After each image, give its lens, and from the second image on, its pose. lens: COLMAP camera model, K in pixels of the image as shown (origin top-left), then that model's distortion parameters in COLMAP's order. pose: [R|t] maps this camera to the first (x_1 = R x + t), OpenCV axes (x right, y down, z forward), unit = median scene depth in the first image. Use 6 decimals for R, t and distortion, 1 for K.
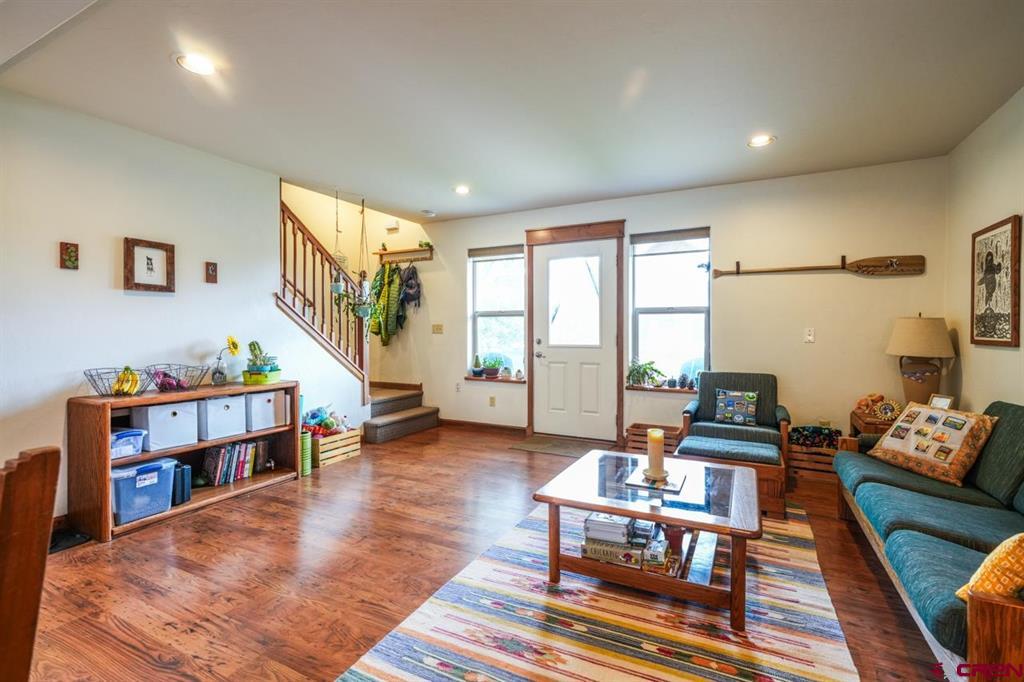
lens RADIAL K [[467.4, 0, 513.5], [0, 467.4, 331.5], [0, 0, 1]] dist [-0.016938, 0.019642]
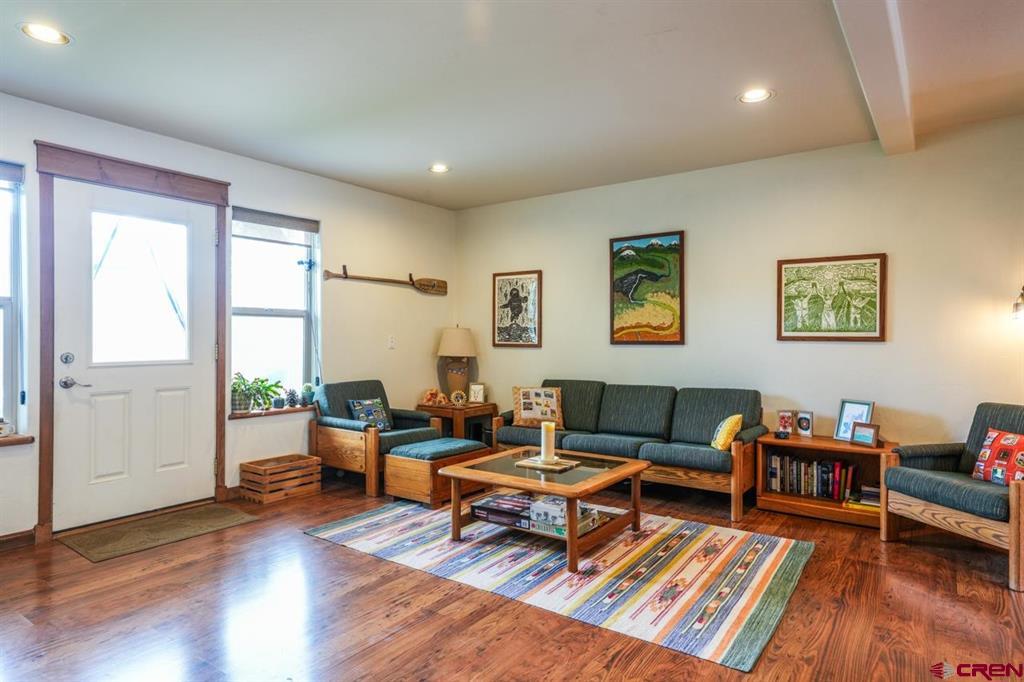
lens RADIAL K [[594.3, 0, 511.5], [0, 594.3, 333.7], [0, 0, 1]] dist [0.002497, 0.017420]
pose [[0.154061, 0.006719, 0.988039, -0.716900], [0.002307, 0.999972, -0.007160, -0.000685], [-0.988059, 0.003382, 0.154041, 0.515631]]
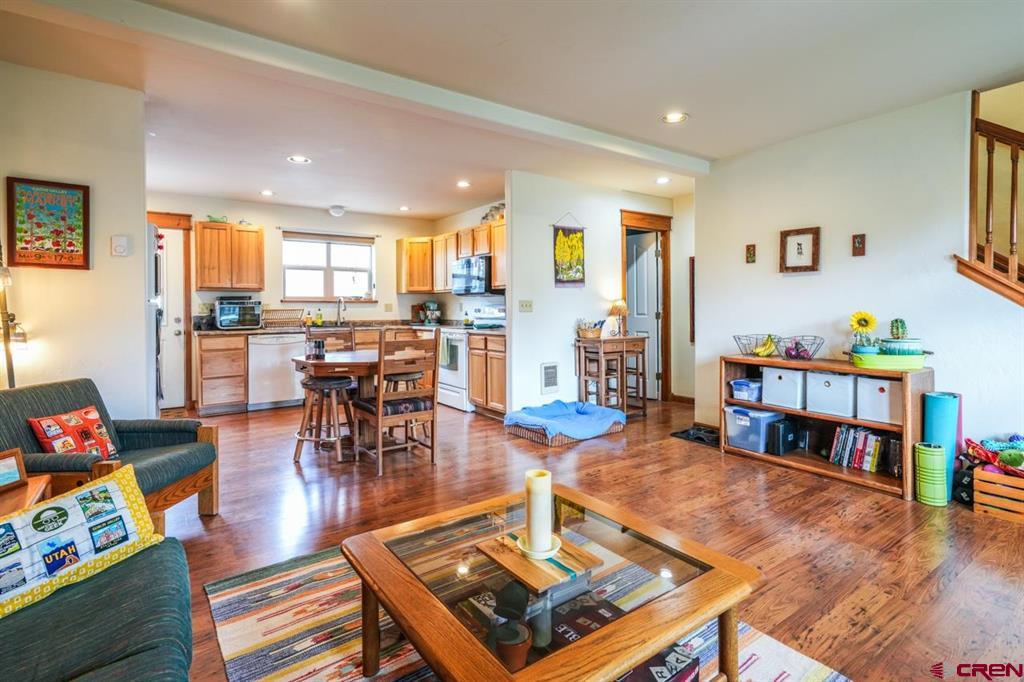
lens RADIAL K [[505.1, 0, 513.4], [0, 505.1, 308.2], [0, 0, 1]] dist [0.004122, 0.001119]
pose [[-0.462751, 0.005540, -0.886471, 0.536796], [0.001198, 0.999983, 0.005624, -0.003379], [0.886488, 0.001540, -0.462750, 0.763680]]
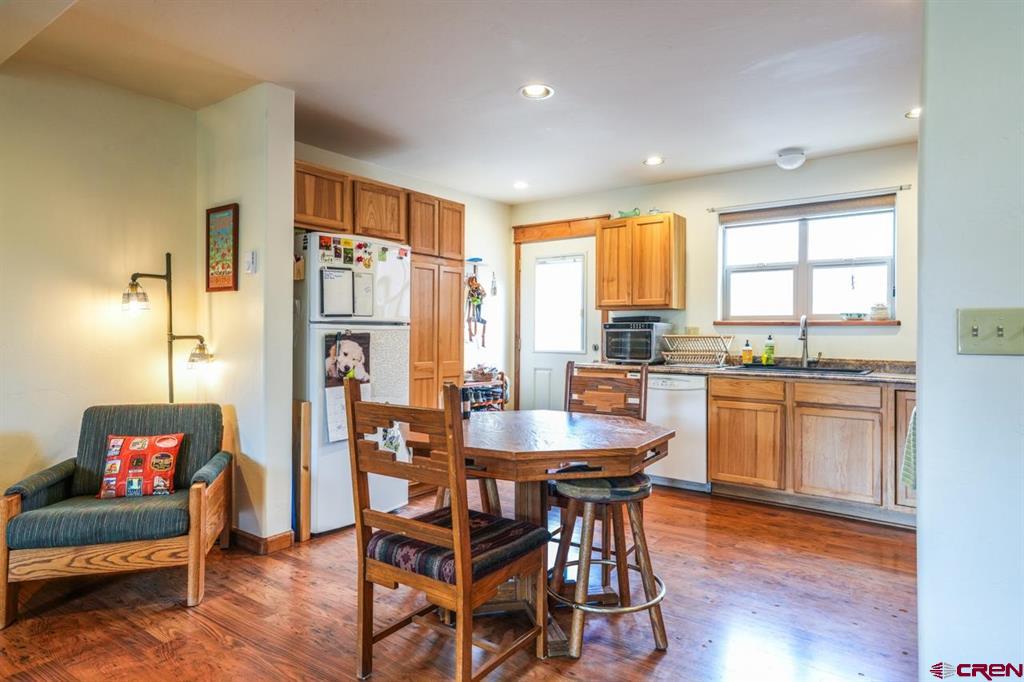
lens RADIAL K [[594.3, 0, 511.5], [0, 594.3, 333.7], [0, 0, 1]] dist [0.002497, 0.017420]
pose [[-0.987495, -0.004196, 0.157592, -0.359952], [-0.003497, 0.999983, 0.004712, -0.001065], [-0.157610, 0.004102, -0.987493, 0.625333]]
